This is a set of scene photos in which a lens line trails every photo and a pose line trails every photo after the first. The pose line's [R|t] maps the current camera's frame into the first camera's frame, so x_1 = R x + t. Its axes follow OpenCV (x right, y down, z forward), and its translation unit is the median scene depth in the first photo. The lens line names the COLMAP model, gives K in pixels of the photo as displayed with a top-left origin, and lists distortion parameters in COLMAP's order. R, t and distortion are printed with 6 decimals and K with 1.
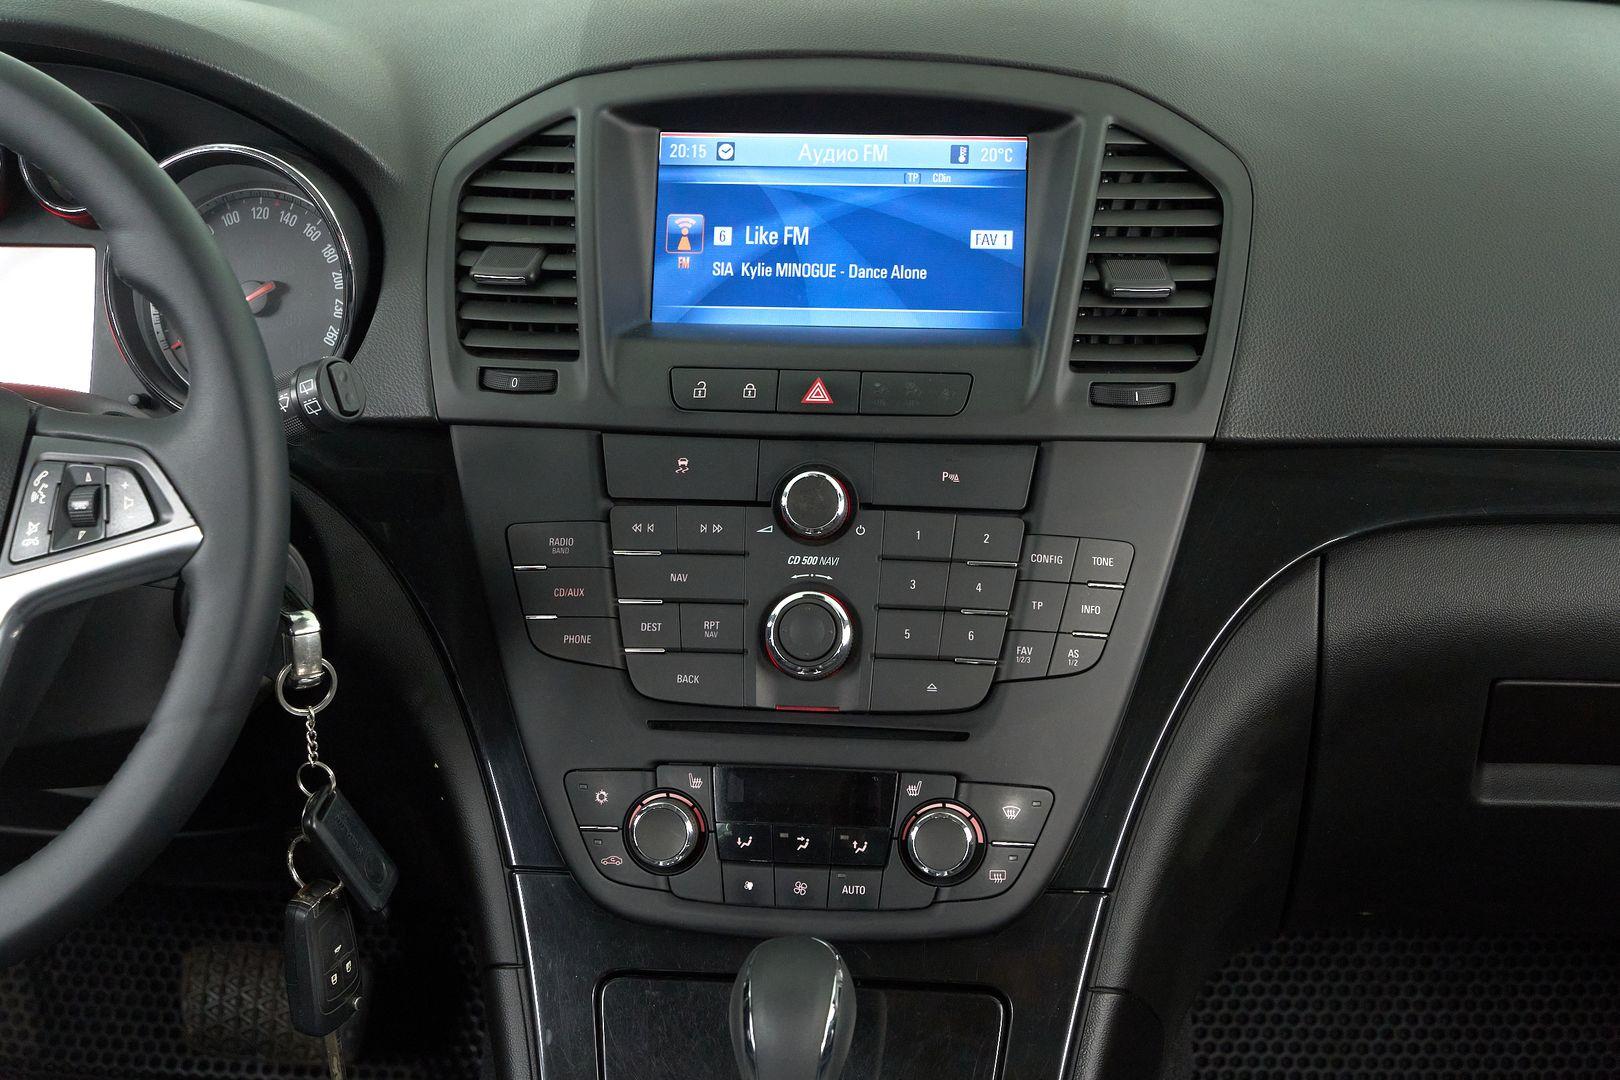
lens RADIAL K [[3250.0, 0, 816.5], [0, 3250.0, 530.2], [0, 0, 1]] dist [-0.133572, 0.000000]
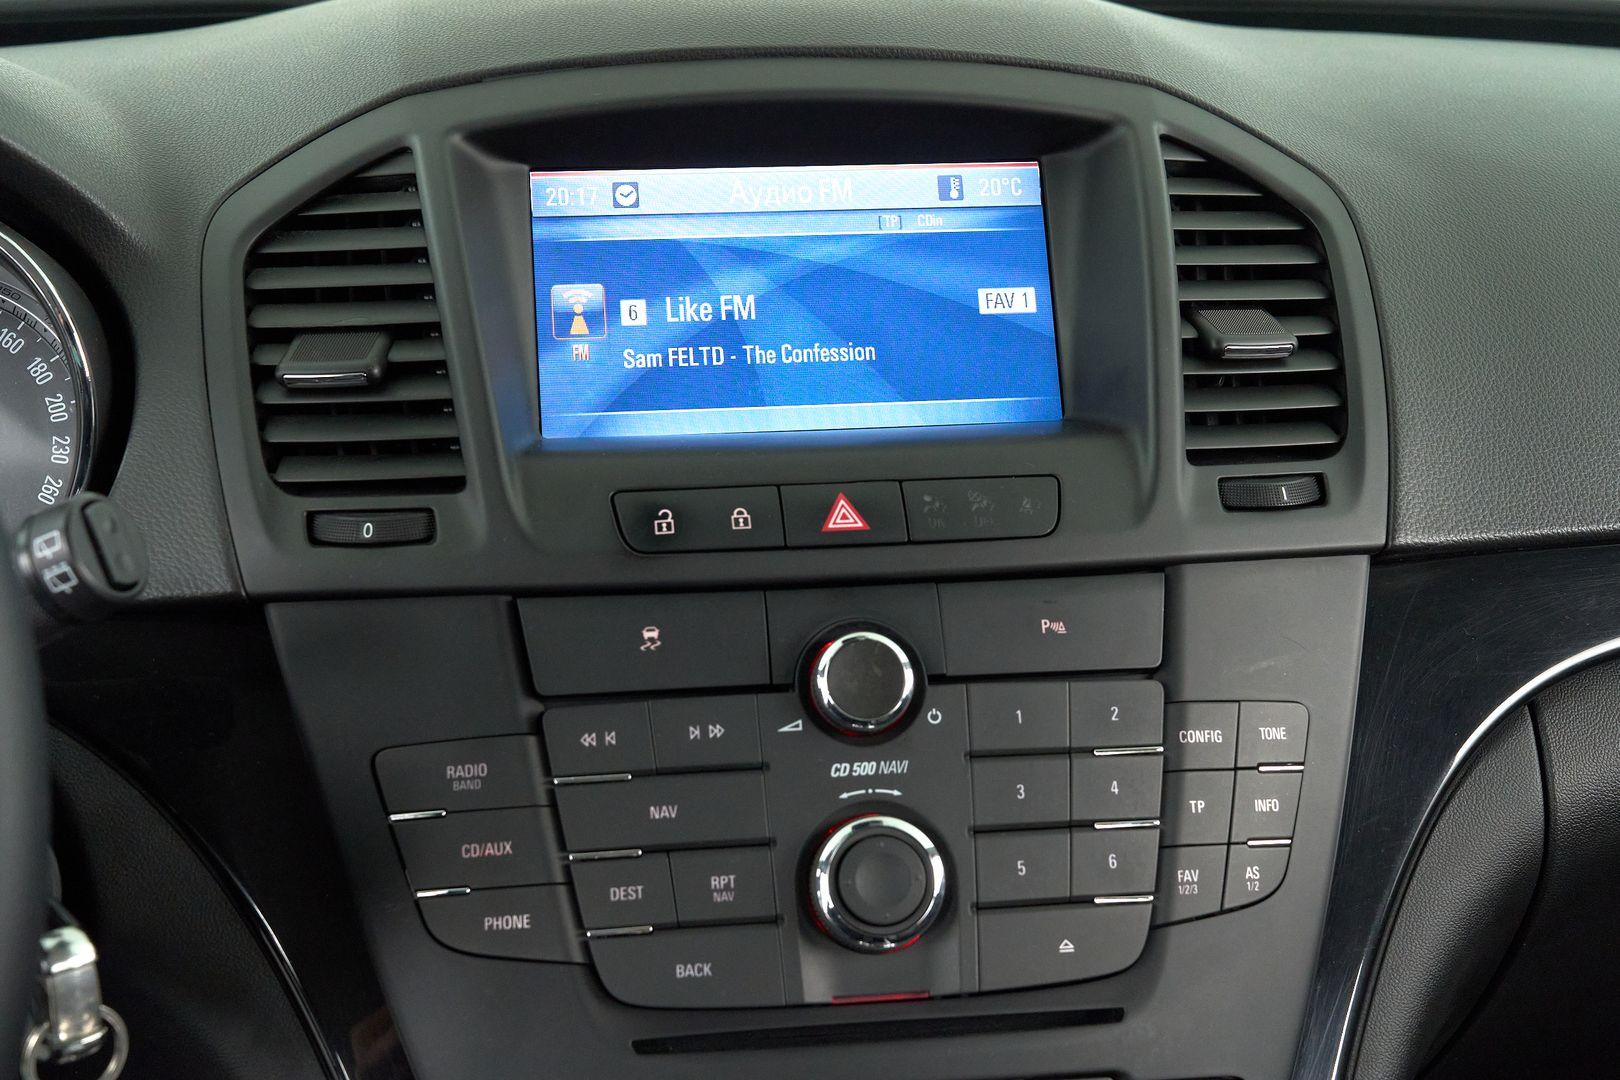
lens RADIAL K [[2219.1, 0, 835.1], [0, 2219.1, 542.8], [0, 0, 1]] dist [-0.048115, 0.000000]
pose [[0.969099, -0.060770, 0.239067, -0.109083], [0.076682, 0.995377, -0.057824, -0.010339], [-0.234448, 0.074369, 0.969280, 0.552222]]
